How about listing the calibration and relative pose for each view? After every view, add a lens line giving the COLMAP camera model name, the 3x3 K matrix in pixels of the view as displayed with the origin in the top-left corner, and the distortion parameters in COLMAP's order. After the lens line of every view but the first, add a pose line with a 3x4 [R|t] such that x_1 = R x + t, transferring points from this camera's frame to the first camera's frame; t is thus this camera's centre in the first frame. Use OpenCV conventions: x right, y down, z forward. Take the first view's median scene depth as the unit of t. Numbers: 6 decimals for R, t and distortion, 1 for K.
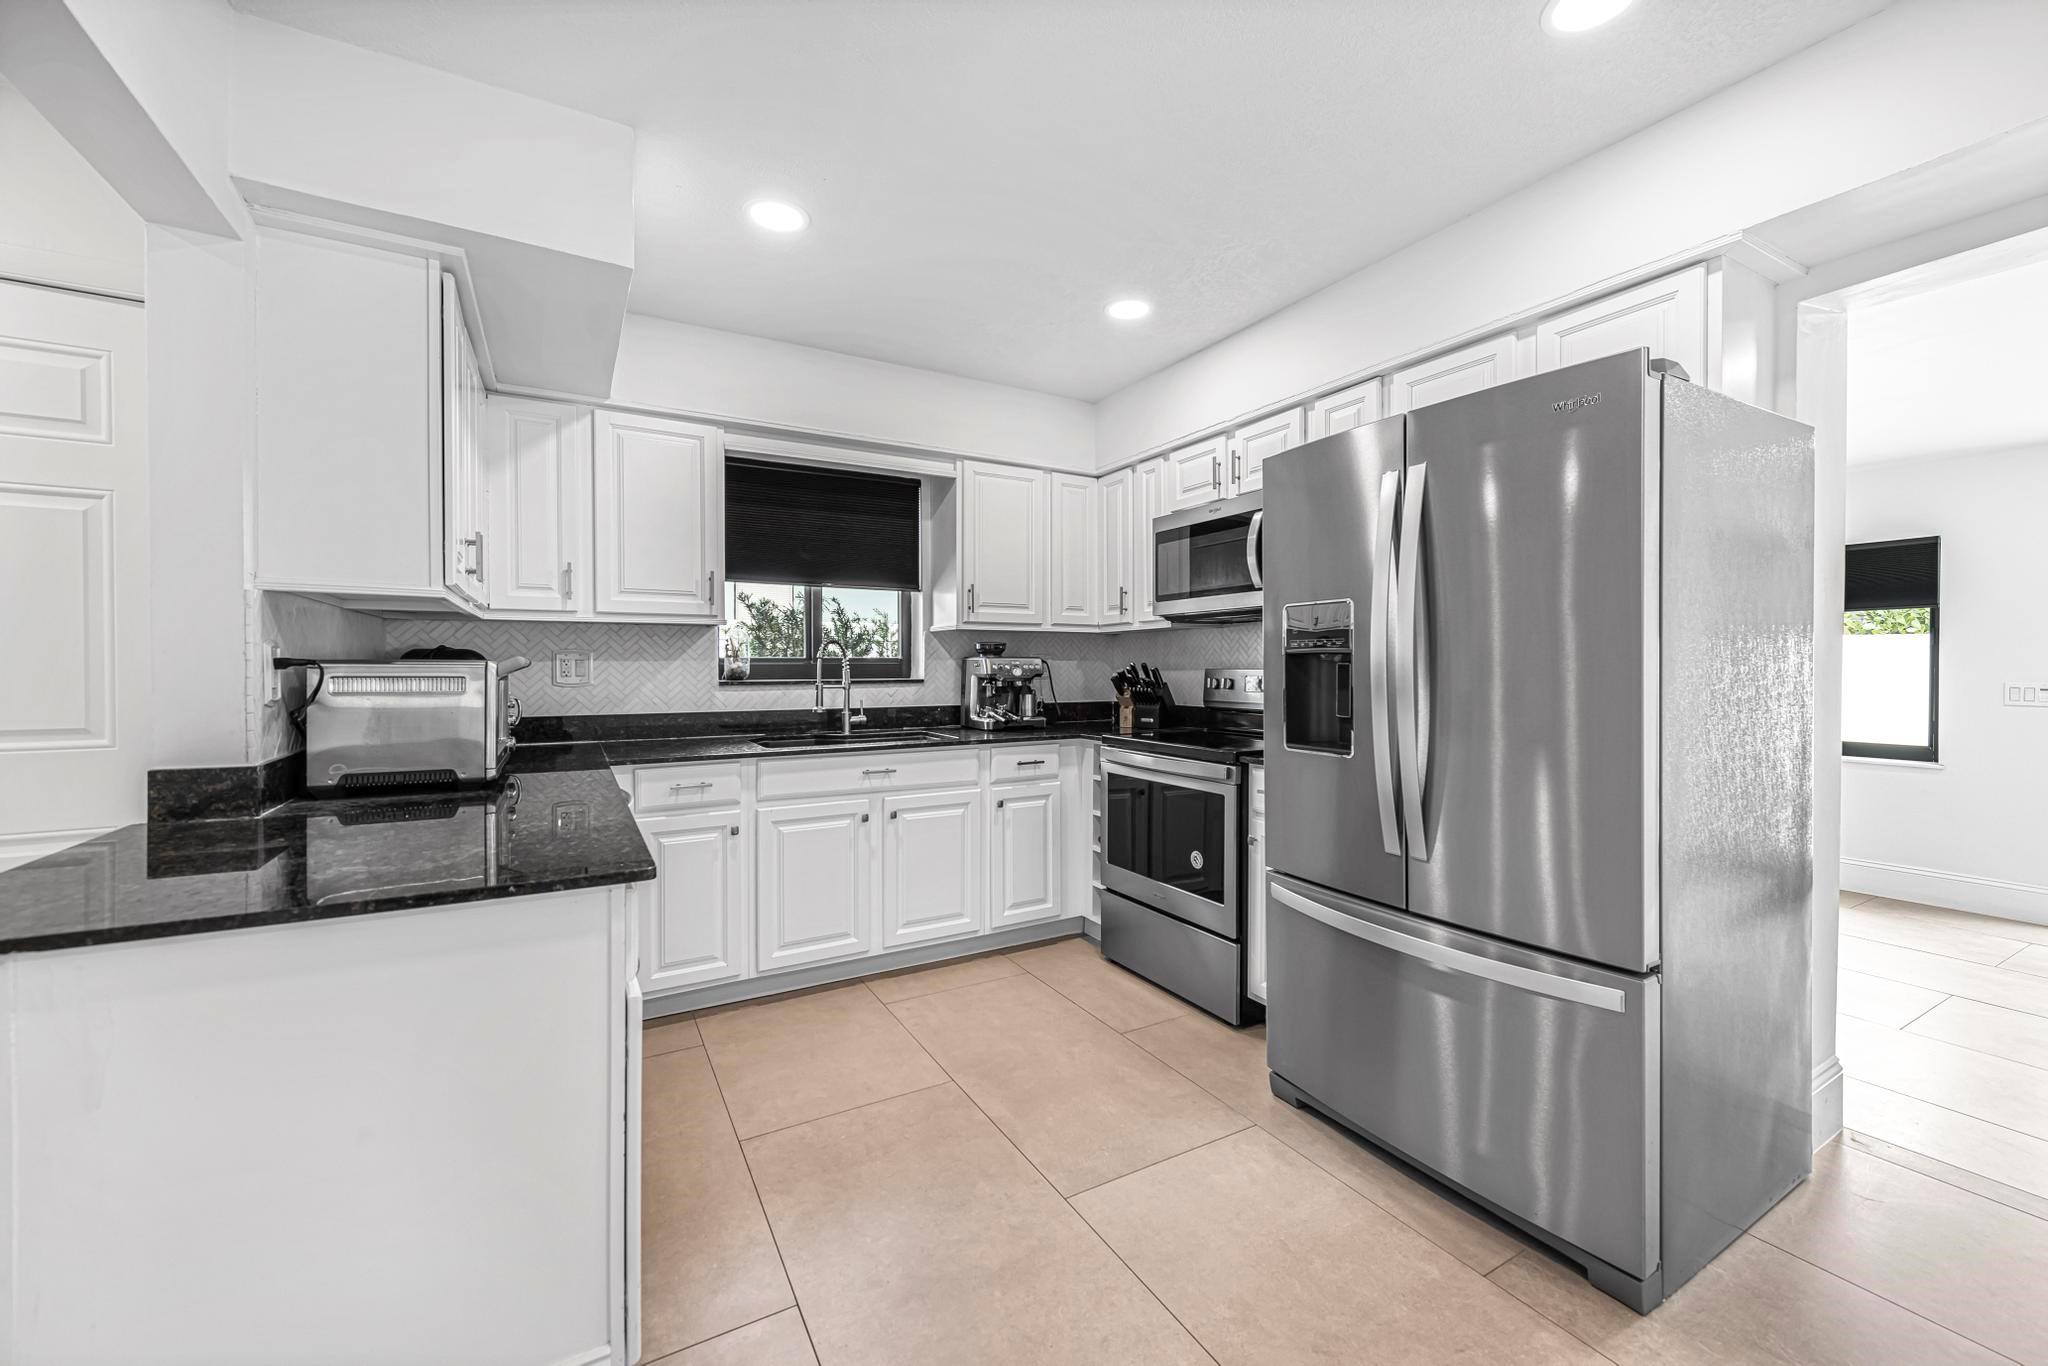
lens RADIAL K [[812.1, 0, 1031.0], [0, 812.1, 674.5], [0, 0, 1]] dist [0.012331, -0.003436]
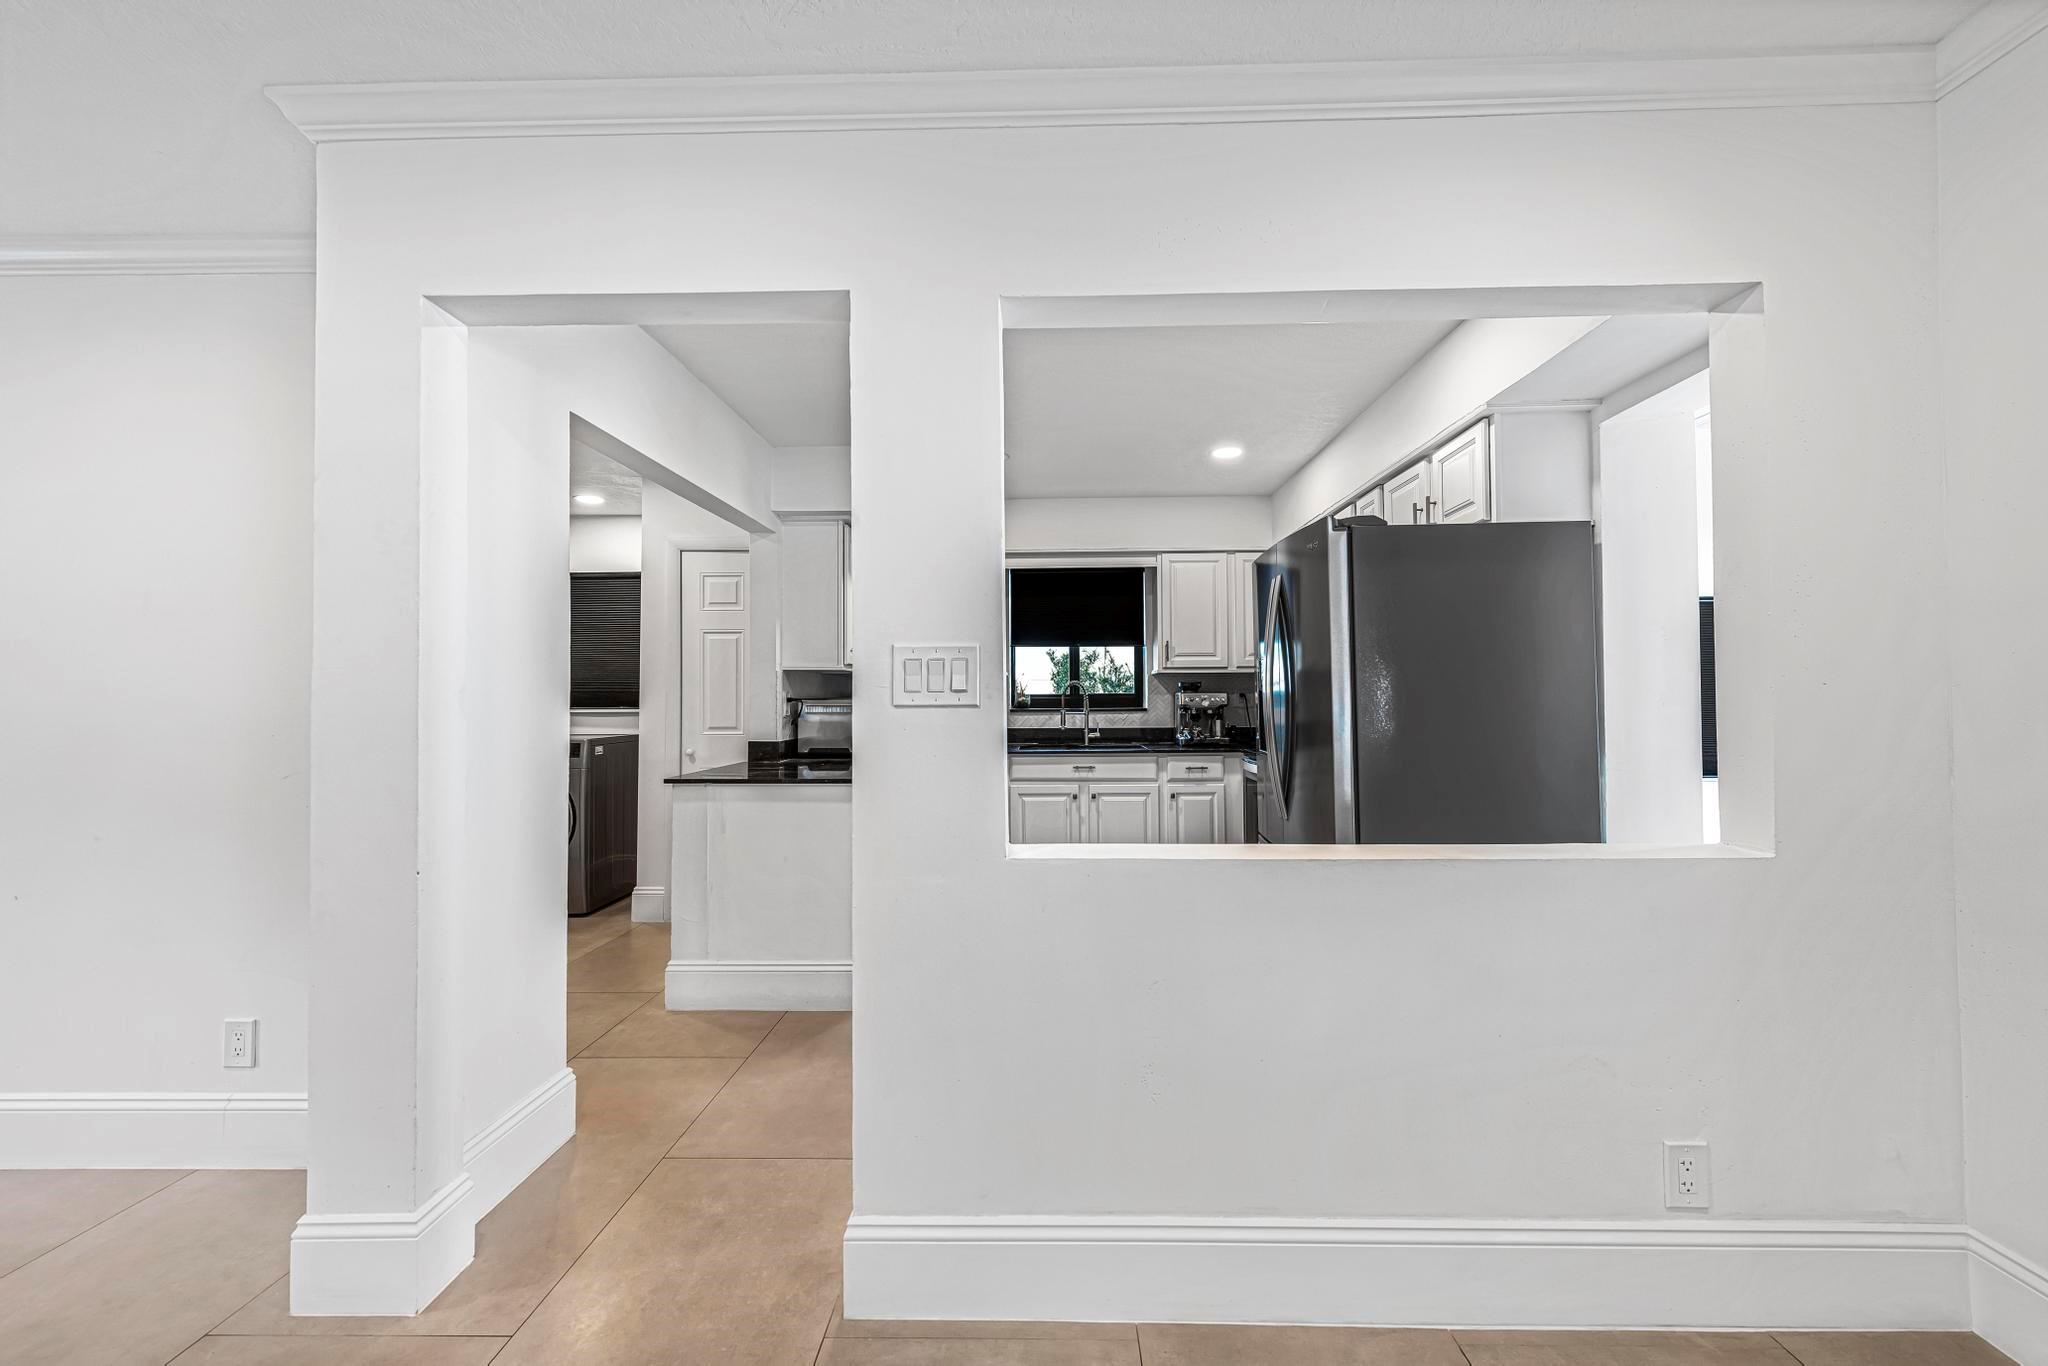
lens RADIAL K [[812.1, 0, 1031.1], [0, 812.1, 680.9], [0, 0, 1]] dist [0.012331, -0.003436]
pose [[0.855852, -0.016458, -0.516959, 0.498113], [-0.000036, 0.999492, -0.031881, 0.002988], [0.517221, 0.027304, 0.855416, -0.362129]]
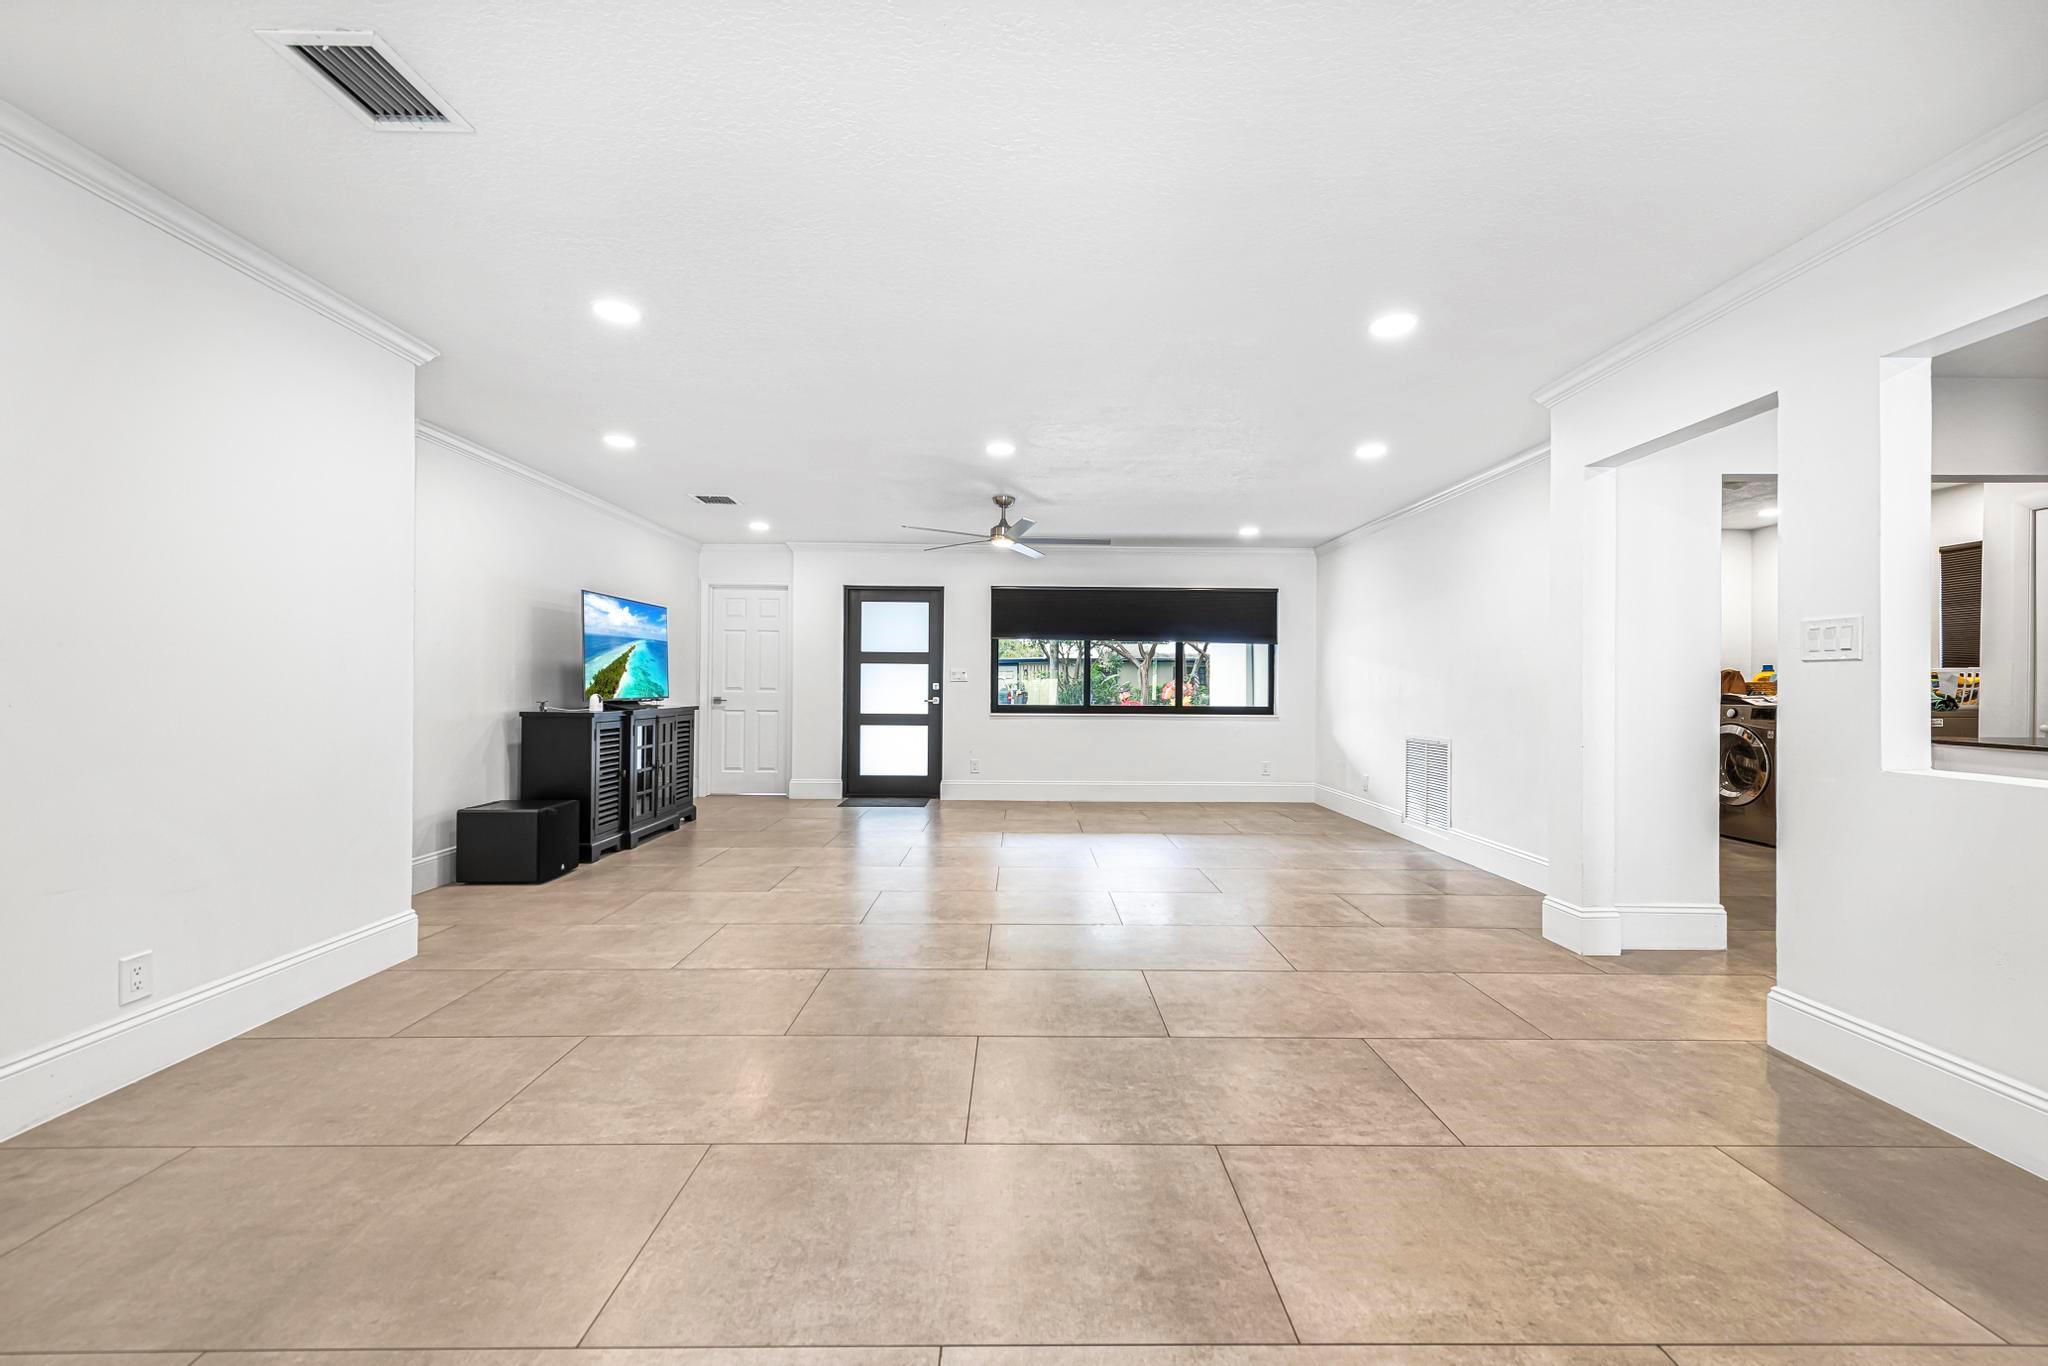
lens RADIAL K [[812.1, 0, 1037.1], [0, 812.1, 688.0], [0, 0, 1]] dist [0.012331, -0.003436]
pose [[-0.488543, 0.001169, -0.872539, 1.177887], [-0.016585, 0.999806, 0.010626, 0.031258], [0.872382, 0.019663, -0.488429, -0.221427]]
